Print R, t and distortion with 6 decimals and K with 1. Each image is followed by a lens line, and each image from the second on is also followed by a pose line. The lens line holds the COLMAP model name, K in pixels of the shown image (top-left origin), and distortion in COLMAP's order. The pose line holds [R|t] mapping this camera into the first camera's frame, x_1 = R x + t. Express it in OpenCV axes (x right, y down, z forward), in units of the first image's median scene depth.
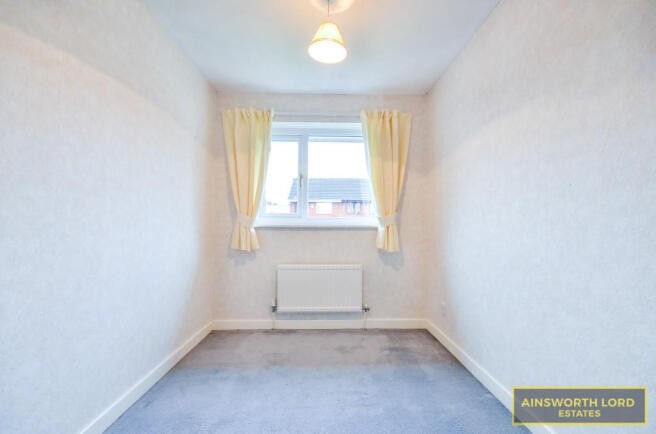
lens RADIAL K [[284.4, 0, 331.7], [0, 284.4, 218.4], [0, 0, 1]] dist [0.016991, -0.011369]
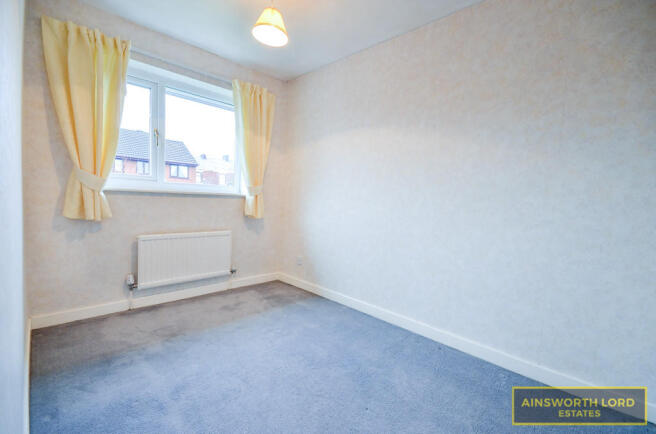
lens RADIAL K [[284.4, 0, 331.7], [0, 284.4, 218.4], [0, 0, 1]] dist [0.016991, -0.011369]
pose [[0.722197, -0.018665, 0.691436, -0.360392], [-0.061859, 0.993887, 0.091441, -0.003105], [-0.688916, -0.108810, 0.716628, -0.011461]]
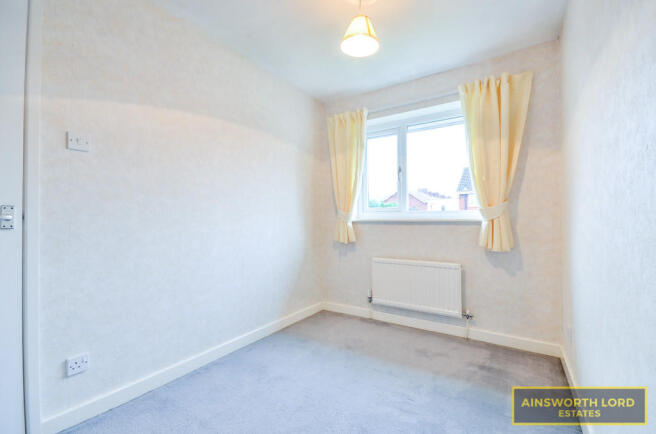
lens RADIAL K [[284.4, 0, 331.7], [0, 284.4, 218.4], [0, 0, 1]] dist [0.016991, -0.011369]
pose [[0.825246, -0.010416, -0.564677, 0.275848], [0.020700, 0.999716, 0.011811, 0.004196], [0.564394, -0.021436, 0.825227, 0.061851]]
